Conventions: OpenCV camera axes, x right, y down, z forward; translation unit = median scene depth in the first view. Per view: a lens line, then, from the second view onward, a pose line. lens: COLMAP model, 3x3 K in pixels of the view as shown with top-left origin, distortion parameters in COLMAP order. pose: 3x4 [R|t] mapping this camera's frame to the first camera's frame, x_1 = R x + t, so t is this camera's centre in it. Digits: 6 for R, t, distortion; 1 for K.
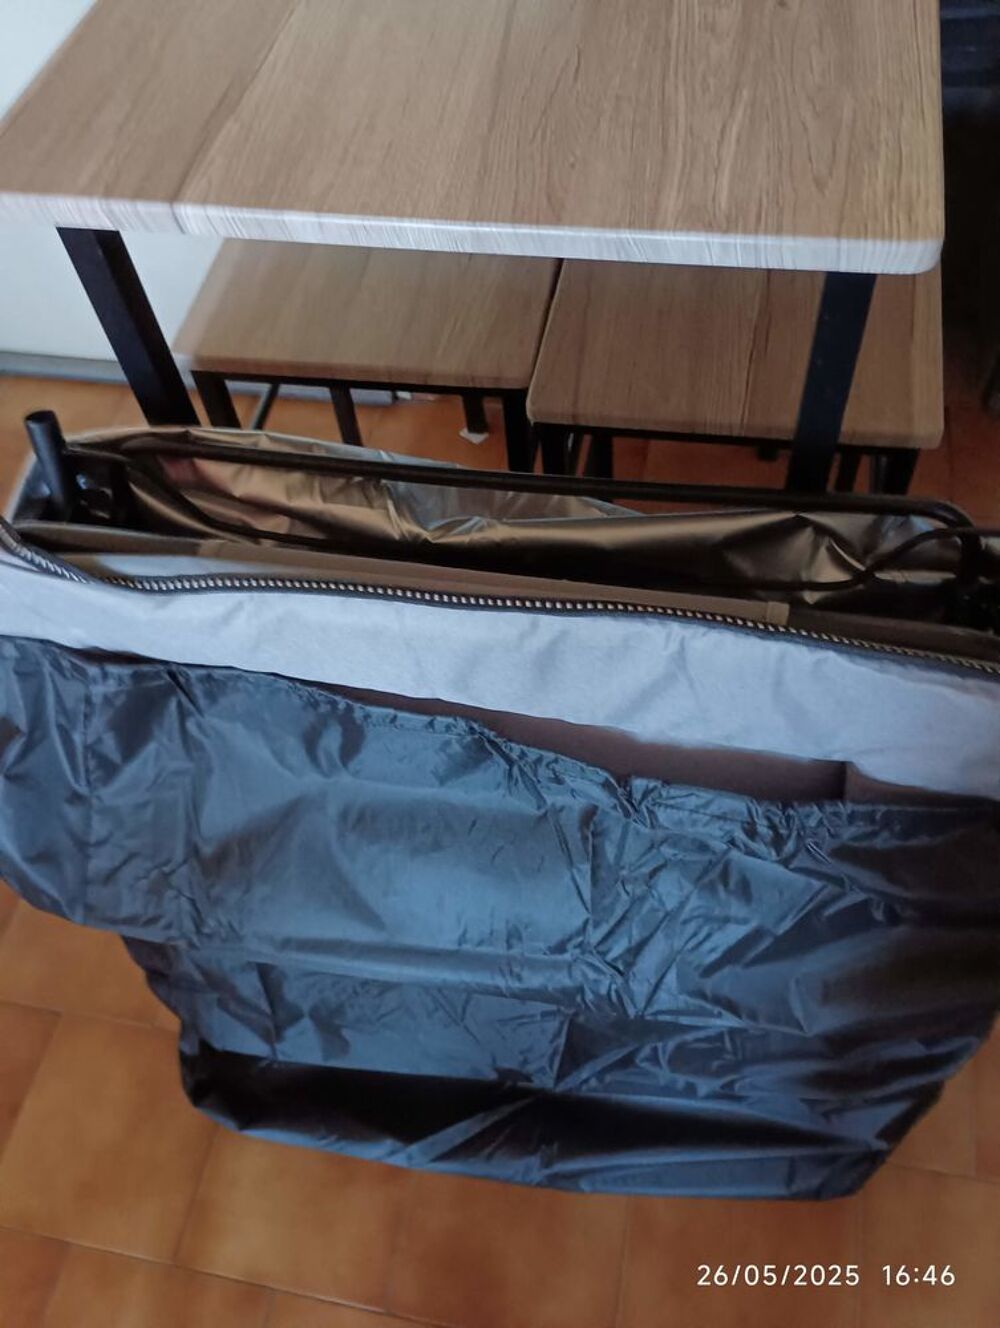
lens RADIAL K [[1104.8, 0, 500.0], [0, 1104.8, 664.0], [0, 0, 1]] dist [0.003803, 0.008177]
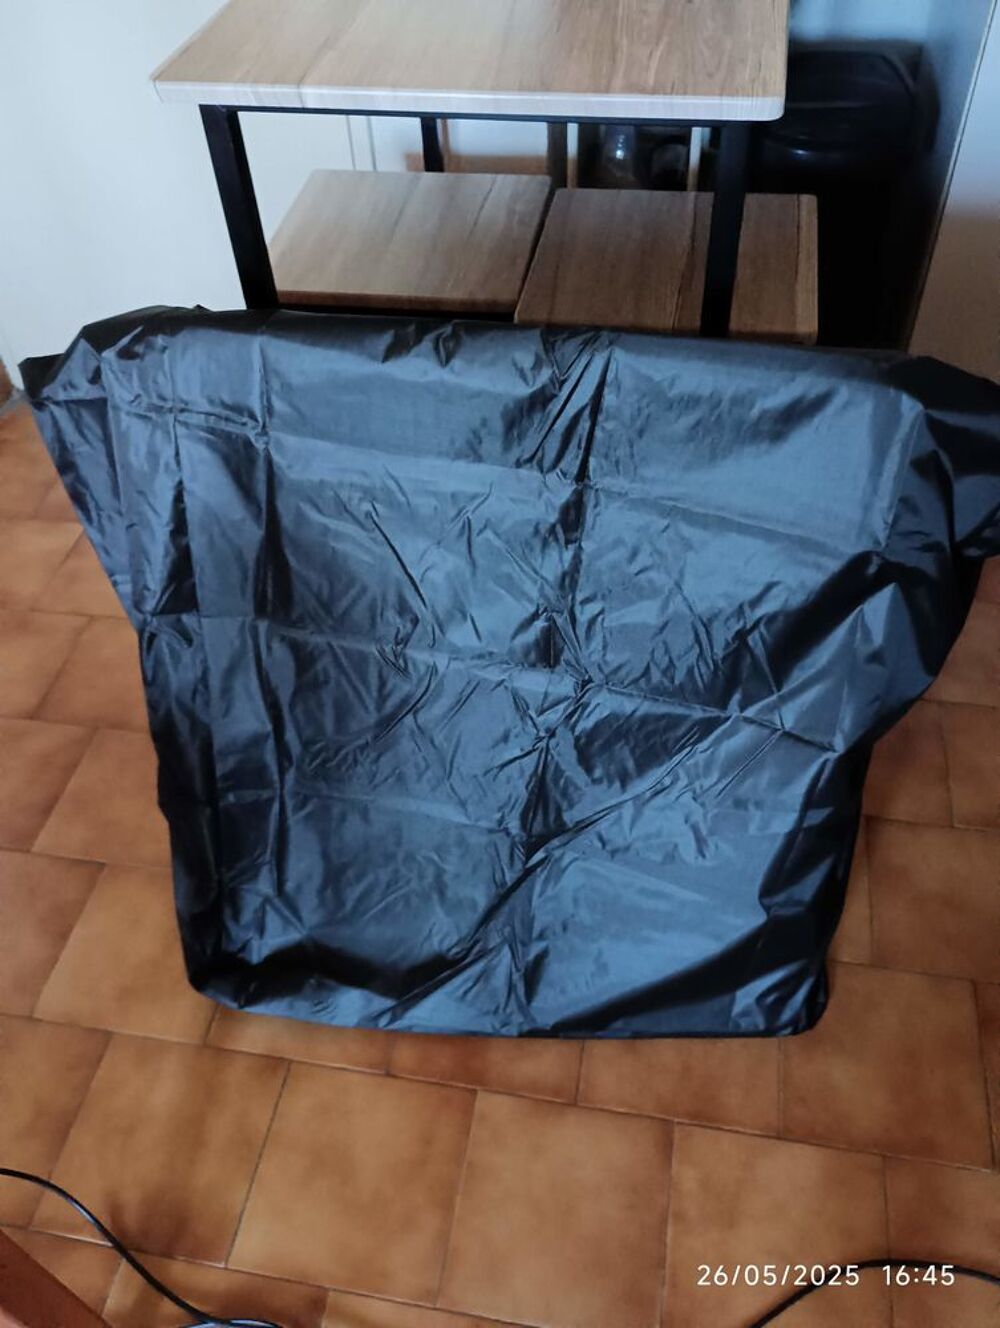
lens RADIAL K [[1104.8, 0, 500.0], [0, 1104.8, 664.0], [0, 0, 1]] dist [0.003803, 0.008177]
pose [[0.999168, 0.012117, 0.038952, -0.060915], [-0.006084, 0.988451, -0.151419, 0.580552], [-0.040337, 0.151056, 0.987702, -0.395616]]
